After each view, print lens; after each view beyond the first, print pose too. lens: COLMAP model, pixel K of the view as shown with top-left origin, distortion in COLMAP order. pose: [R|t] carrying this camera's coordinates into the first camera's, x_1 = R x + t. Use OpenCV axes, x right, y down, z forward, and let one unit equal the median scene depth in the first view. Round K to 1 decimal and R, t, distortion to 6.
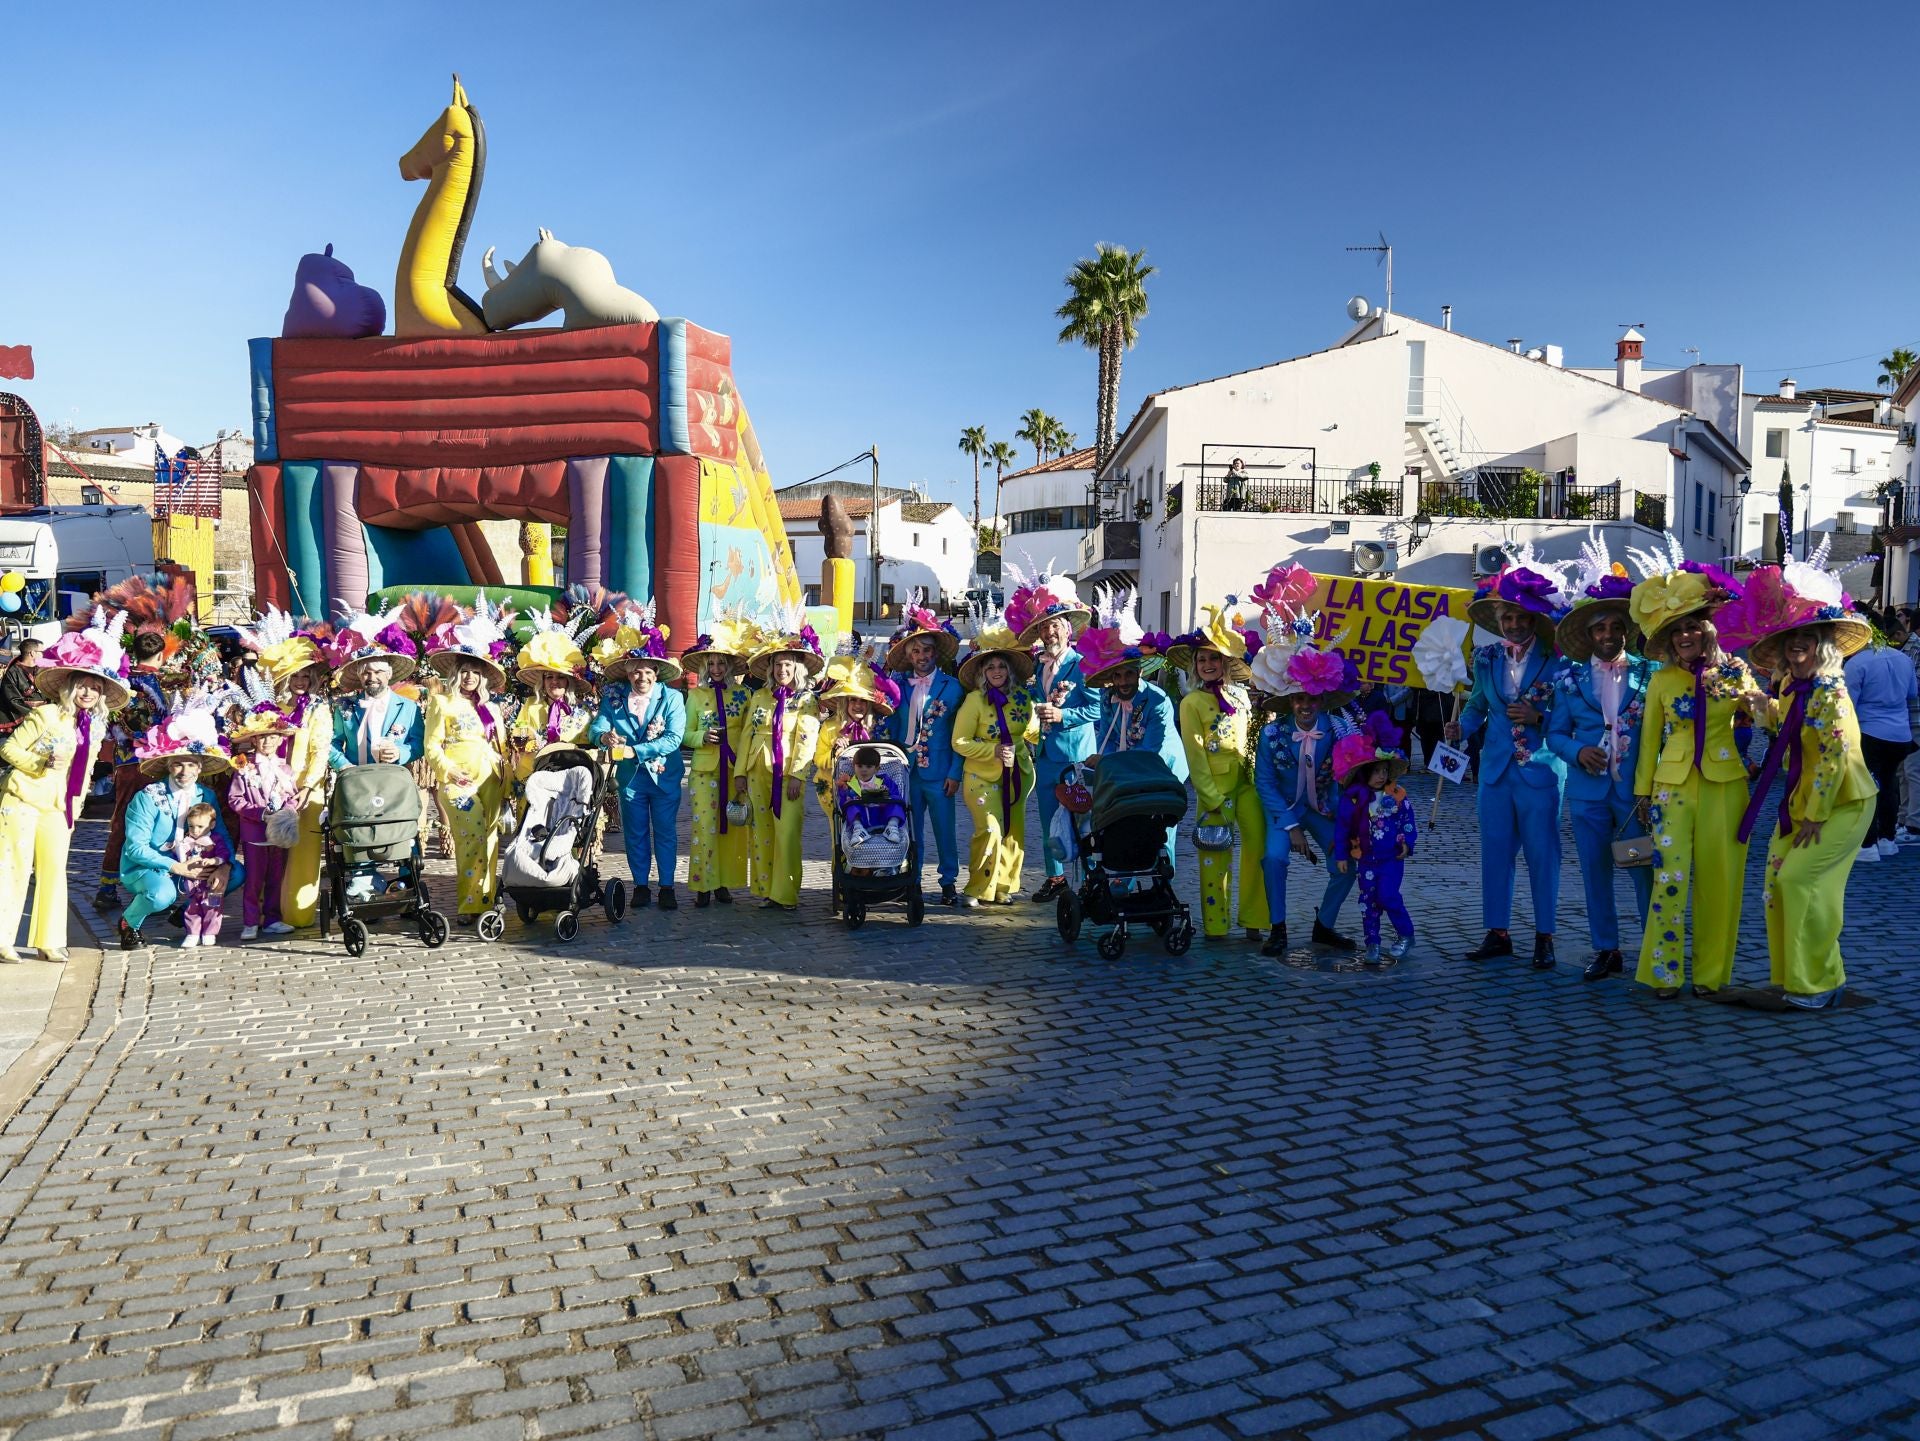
lens RADIAL K [[1447.4, 0, 960.0], [0, 1447.4, 720.5], [0, 0, 1]] dist [-0.104649, 0.077727]
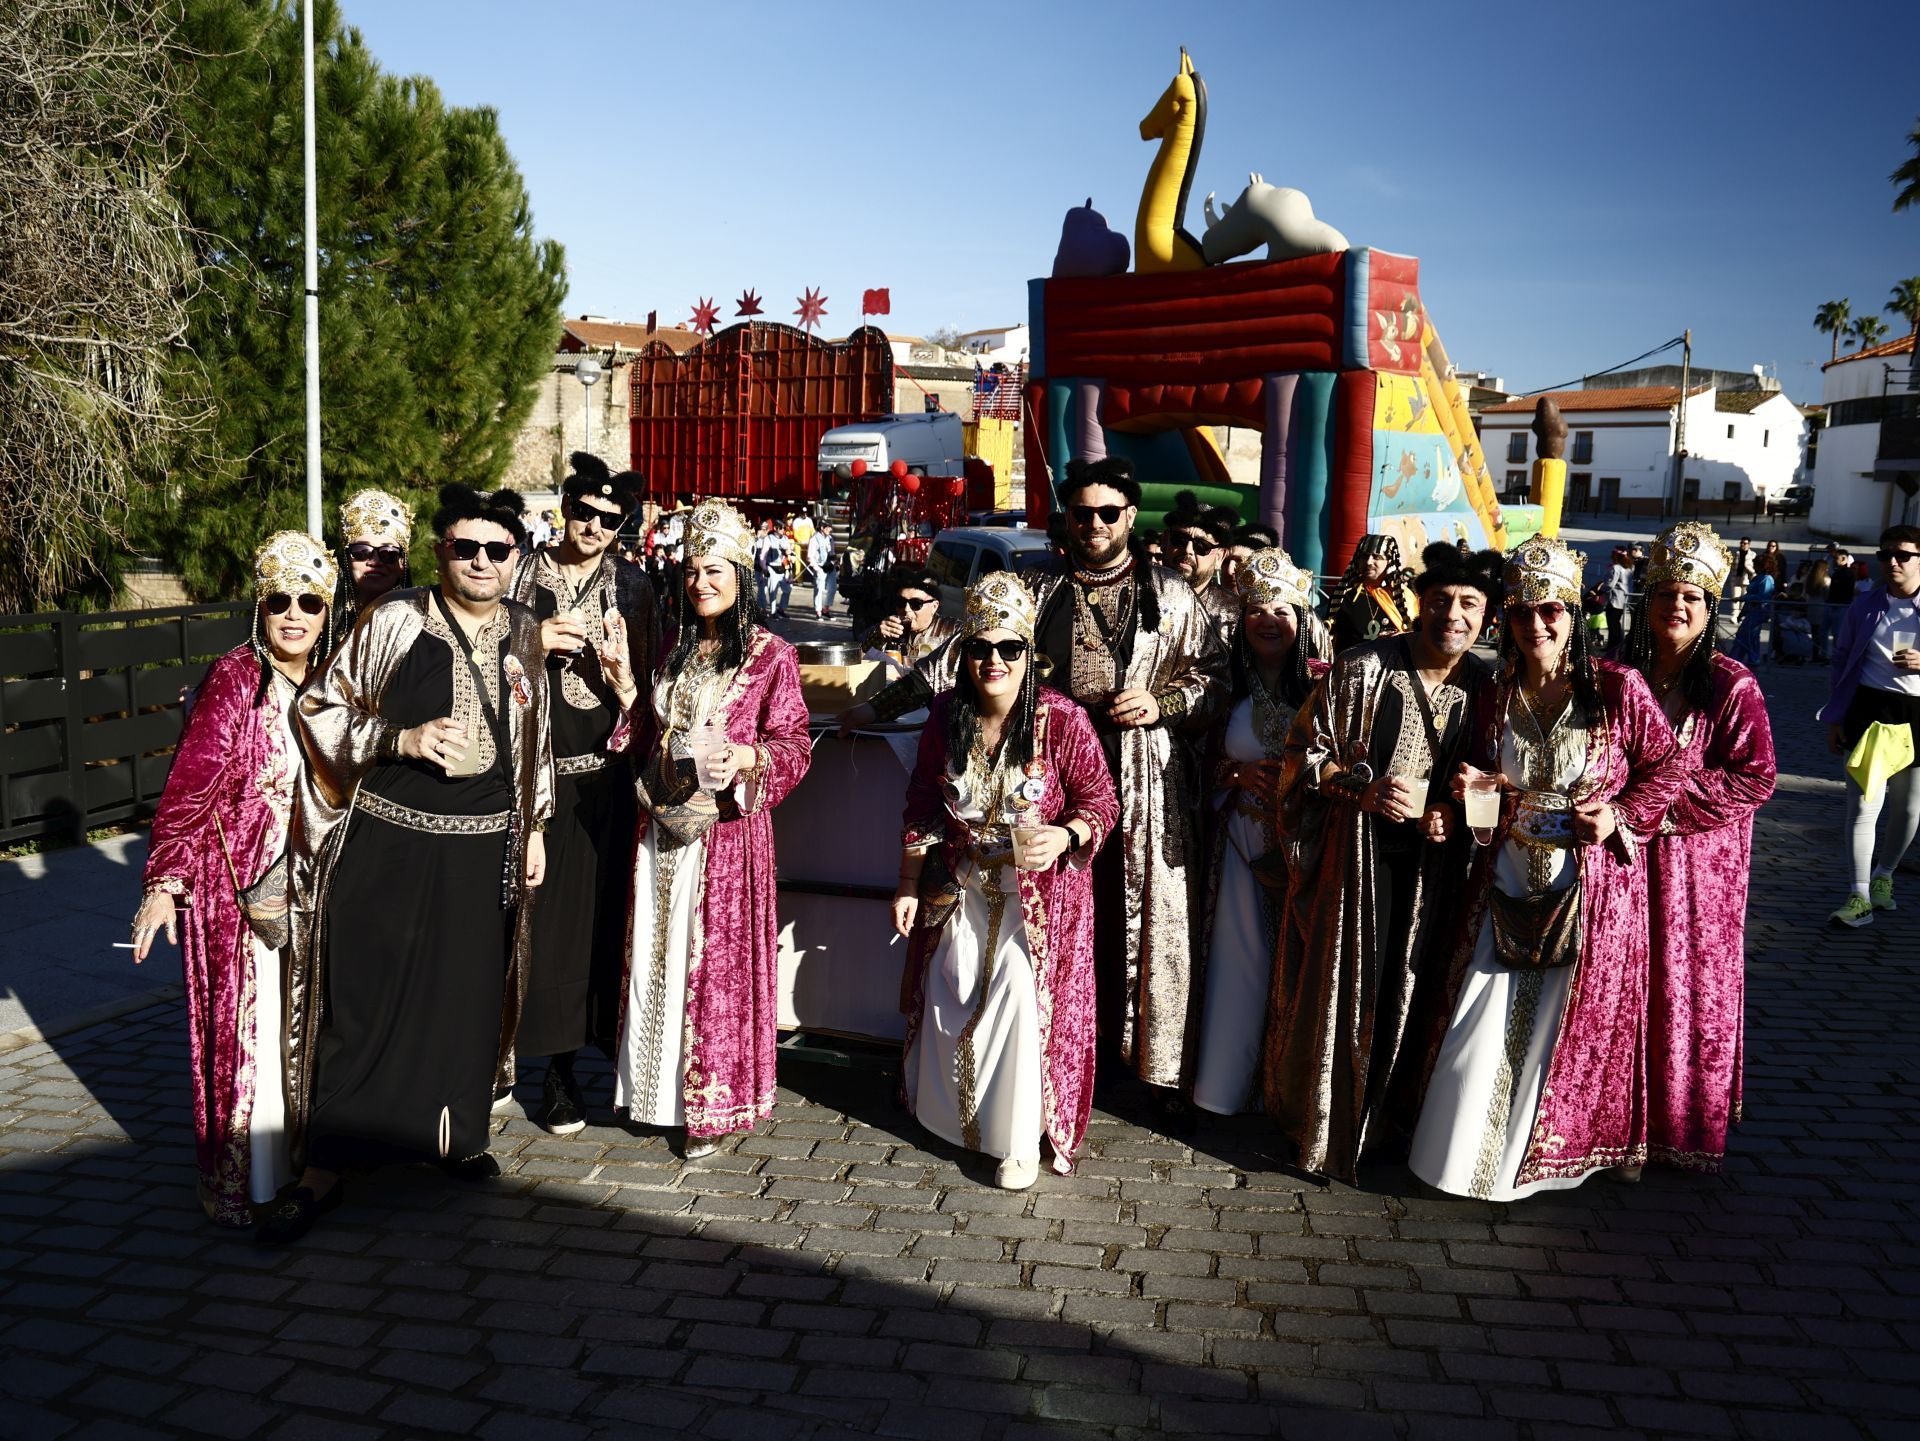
lens RADIAL K [[1445.2, 0, 998.6], [0, 1445.2, 715.8], [0, 0, 1]] dist [-0.075530, 0.049354]
pose [[0.859015, 0.089930, -0.503990, 0.112003], [-0.051871, 0.994673, 0.089074, 0.000286], [0.509316, -0.050373, 0.859104, -0.092066]]
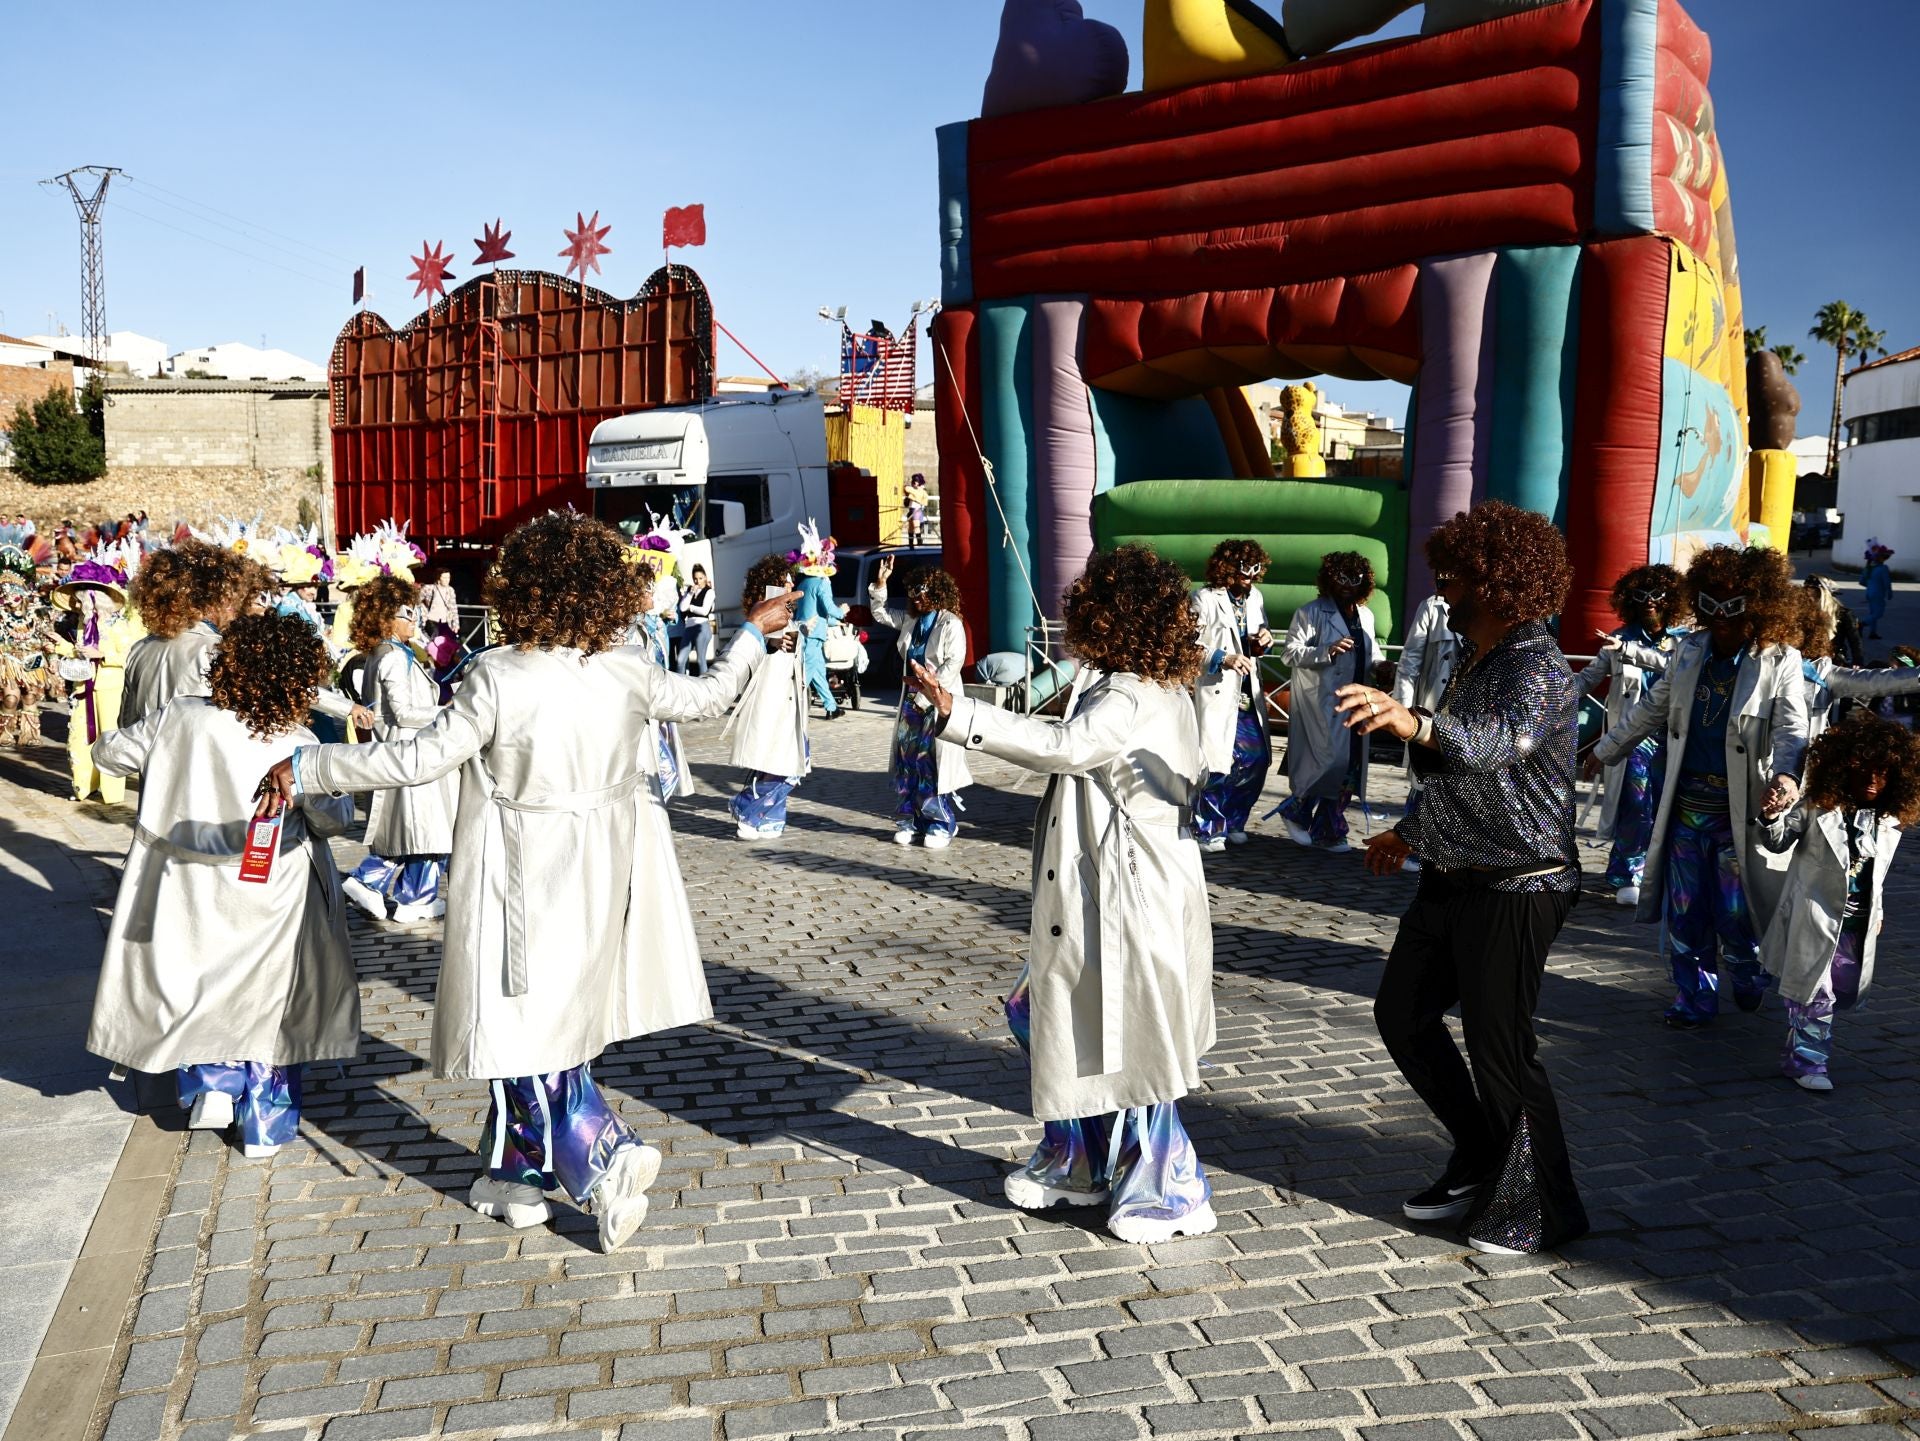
lens RADIAL K [[1413.9, 0, 1007.3], [0, 1413.9, 749.1], [0, 0, 1]] dist [-0.087780, 0.008103]
pose [[0.904858, 0.056472, -0.421952, -0.130573], [-0.028092, 0.996923, 0.073180, -0.013812], [0.424786, -0.054364, 0.903660, 0.296850]]
